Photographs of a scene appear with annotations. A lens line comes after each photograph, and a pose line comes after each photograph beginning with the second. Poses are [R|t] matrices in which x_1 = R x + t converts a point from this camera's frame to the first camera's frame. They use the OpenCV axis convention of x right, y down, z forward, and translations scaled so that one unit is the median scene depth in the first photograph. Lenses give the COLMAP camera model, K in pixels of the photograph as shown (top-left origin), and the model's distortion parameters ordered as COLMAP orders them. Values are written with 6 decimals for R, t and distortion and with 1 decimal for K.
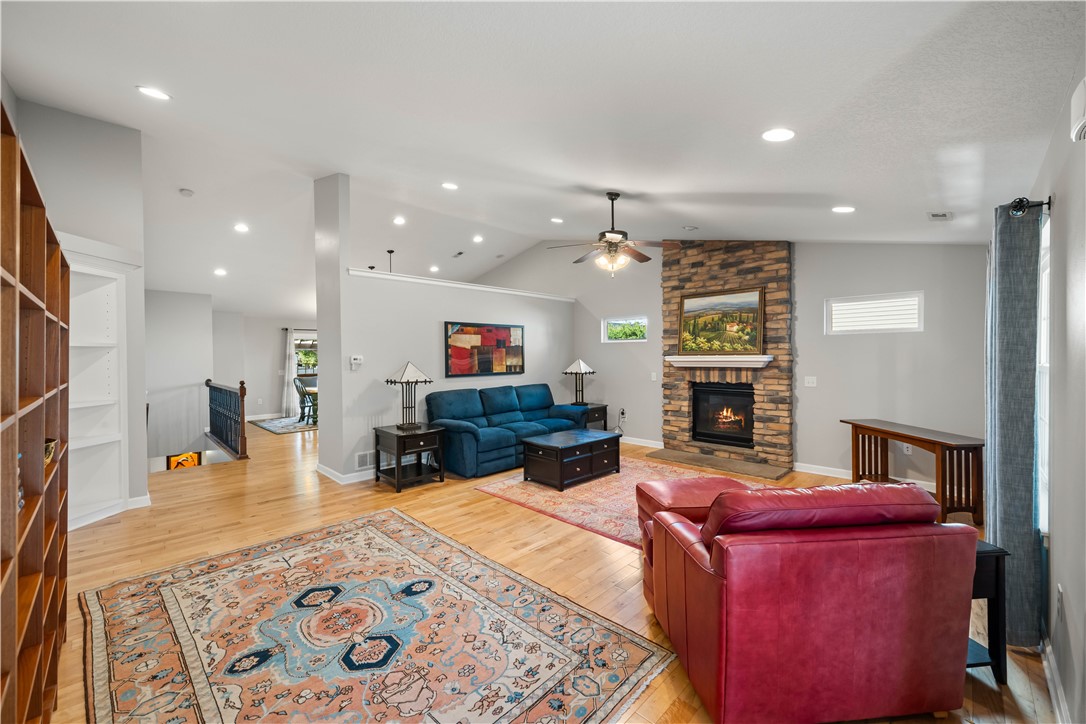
lens RADIAL K [[429.9, 0, 547.0], [0, 429.9, 361.8], [0, 0, 1]] dist [0.000921, -0.000152]
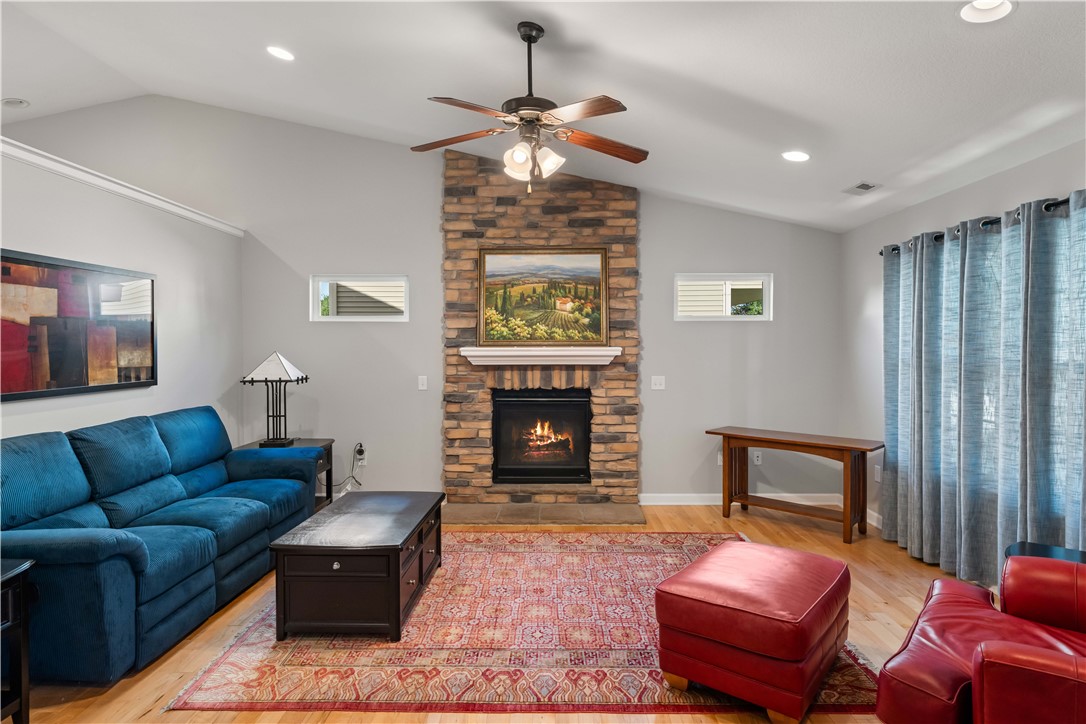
lens RADIAL K [[620.2, 0, 546.7], [0, 620.2, 357.6], [0, 0, 1]] dist [-0.000804, -0.002140]
pose [[0.710490, -0.005389, 0.703686, -0.255028], [0.003646, 0.999985, 0.003977, -0.002163], [-0.703697, -0.000260, 0.710500, 0.333956]]
